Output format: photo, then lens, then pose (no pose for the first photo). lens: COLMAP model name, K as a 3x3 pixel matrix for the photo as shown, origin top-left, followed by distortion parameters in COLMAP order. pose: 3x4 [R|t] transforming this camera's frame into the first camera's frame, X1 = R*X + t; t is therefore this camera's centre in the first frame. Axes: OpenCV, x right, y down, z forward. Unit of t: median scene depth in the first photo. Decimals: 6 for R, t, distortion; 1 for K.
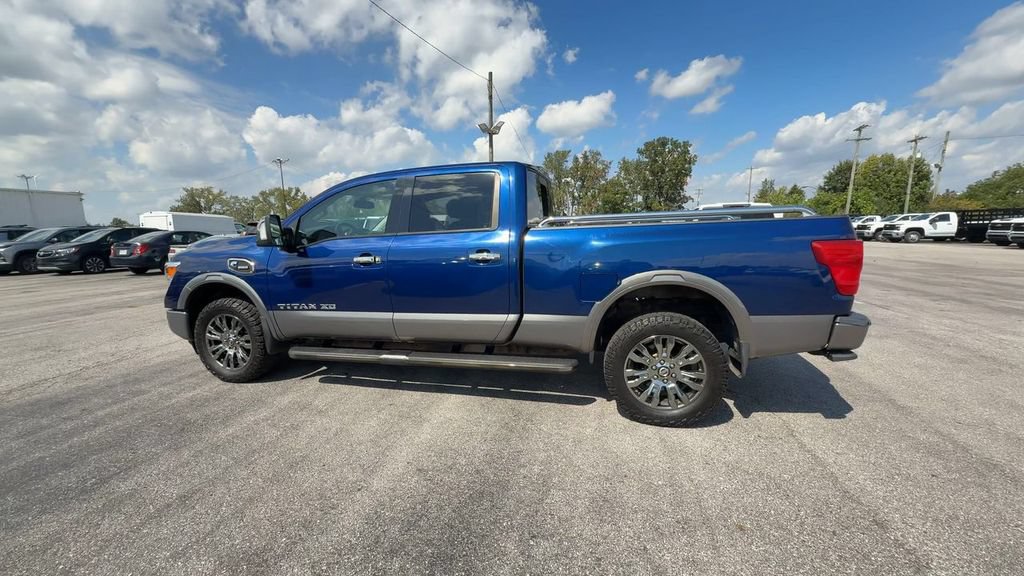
lens RADIAL K [[398.2, 0, 507.4], [0, 398.2, 291.0], [0, 0, 1]] dist [0.002170, -0.000041]
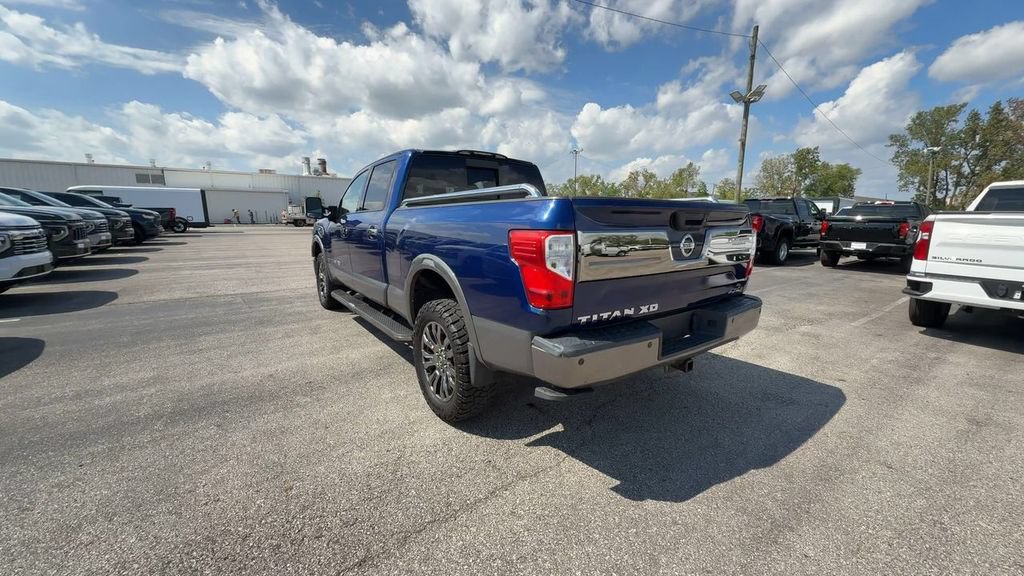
lens RADIAL K [[399.1, 0, 515.3], [0, 399.1, 287.0], [0, 0, 1]] dist [0.001839, -0.000100]
pose [[0.770309, 0.140161, -0.622076, 0.071223], [-0.123897, 0.989851, 0.069605, -0.004001], [0.625518, 0.023455, 0.779857, 0.023054]]
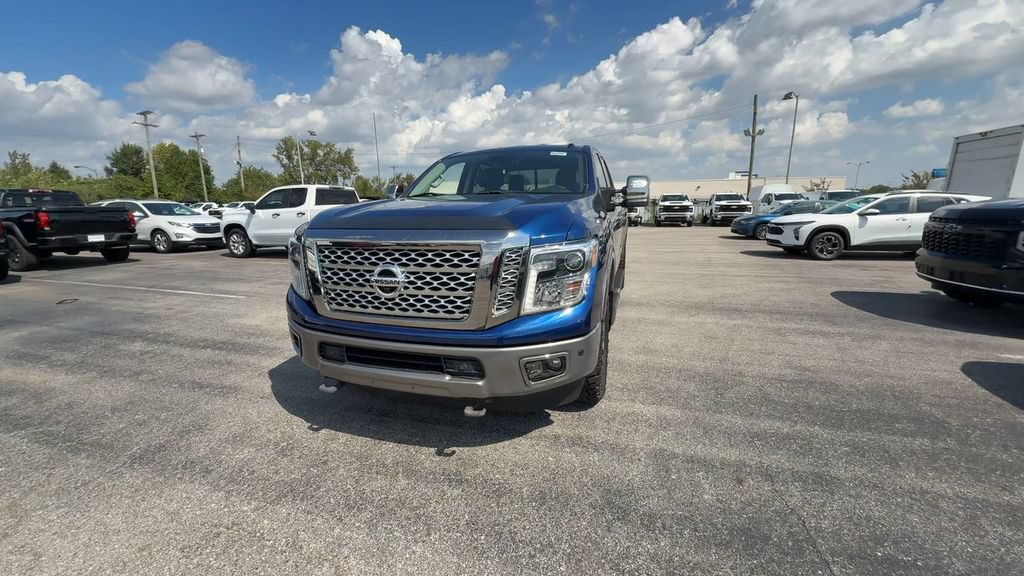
lens RADIAL K [[398.2, 0, 507.4], [0, 398.2, 291.0], [0, 0, 1]] dist [0.002170, -0.000041]
pose [[0.055113, -0.192281, 0.979791, -0.121527], [0.165281, 0.969502, 0.180965, -0.010586], [-0.984705, 0.151967, 0.085213, 0.094384]]
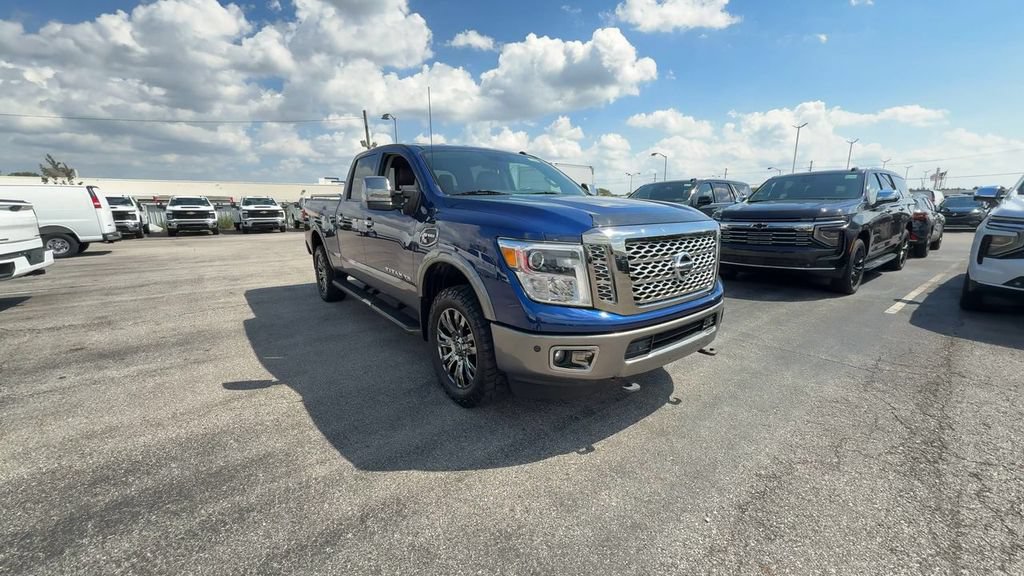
lens RADIAL K [[393.3, 0, 513.9], [0, 393.3, 299.7], [0, 0, 1]] dist [0.002318, -0.000218]
pose [[-0.786123, -0.118947, 0.606517, -0.092081], [0.118805, 0.933927, 0.337144, -0.021931], [-0.606545, 0.337094, -0.720050, 0.164695]]
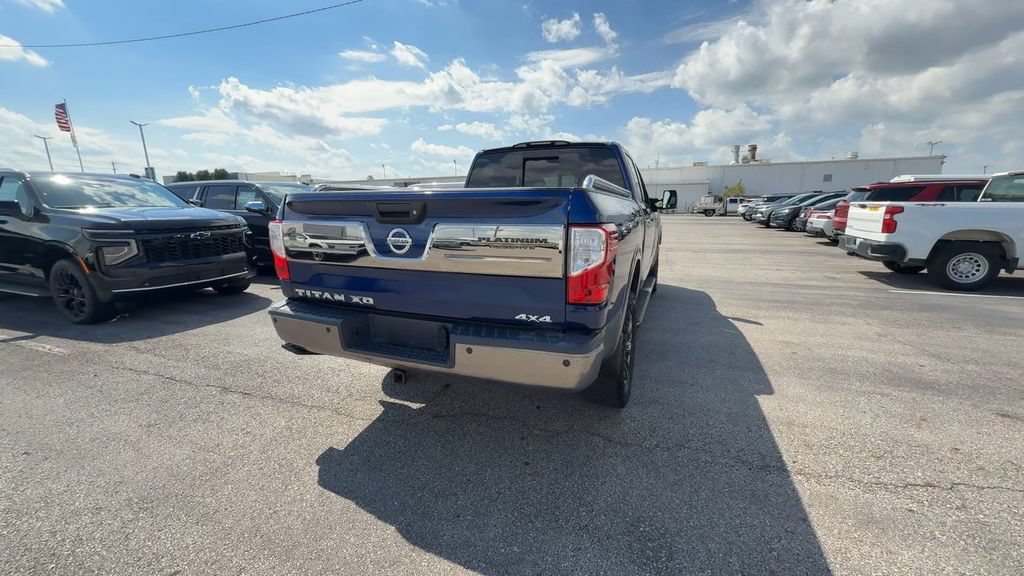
lens RADIAL K [[398.2, 0, 507.4], [0, 398.2, 291.0], [0, 0, 1]] dist [0.002170, -0.000041]
pose [[-0.141880, 0.230779, -0.962606, 0.098191], [-0.144877, 0.957131, 0.250820, -0.015971], [0.979225, 0.175045, -0.102363, 0.093575]]
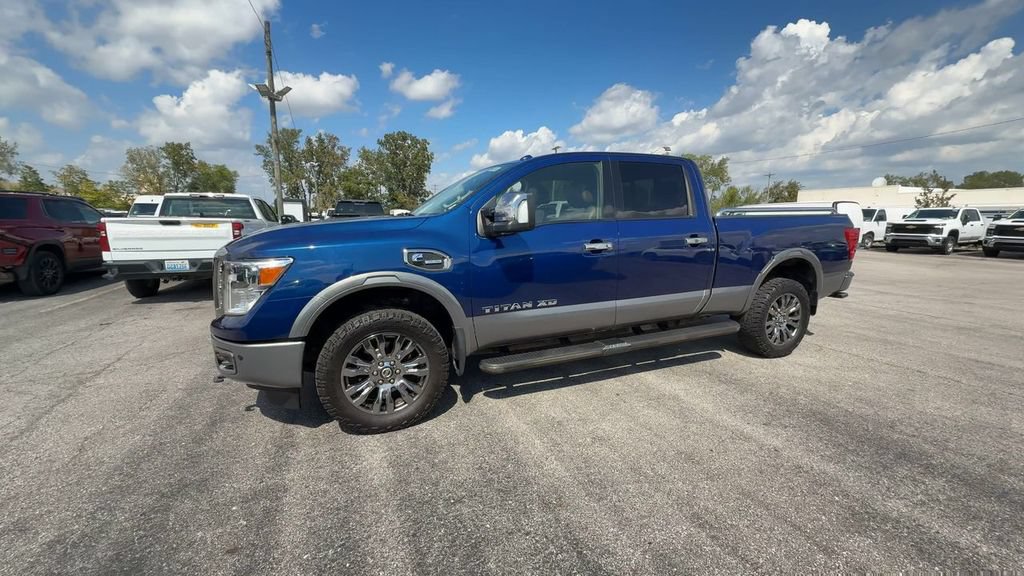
lens RADIAL K [[399.1, 0, 515.3], [0, 399.1, 287.0], [0, 0, 1]] dist [0.001839, -0.000100]
pose [[0.793854, -0.081187, 0.602665, -0.079806], [0.075397, 0.996542, 0.034932, -0.002333], [-0.603417, 0.017708, 0.797229, 0.027711]]
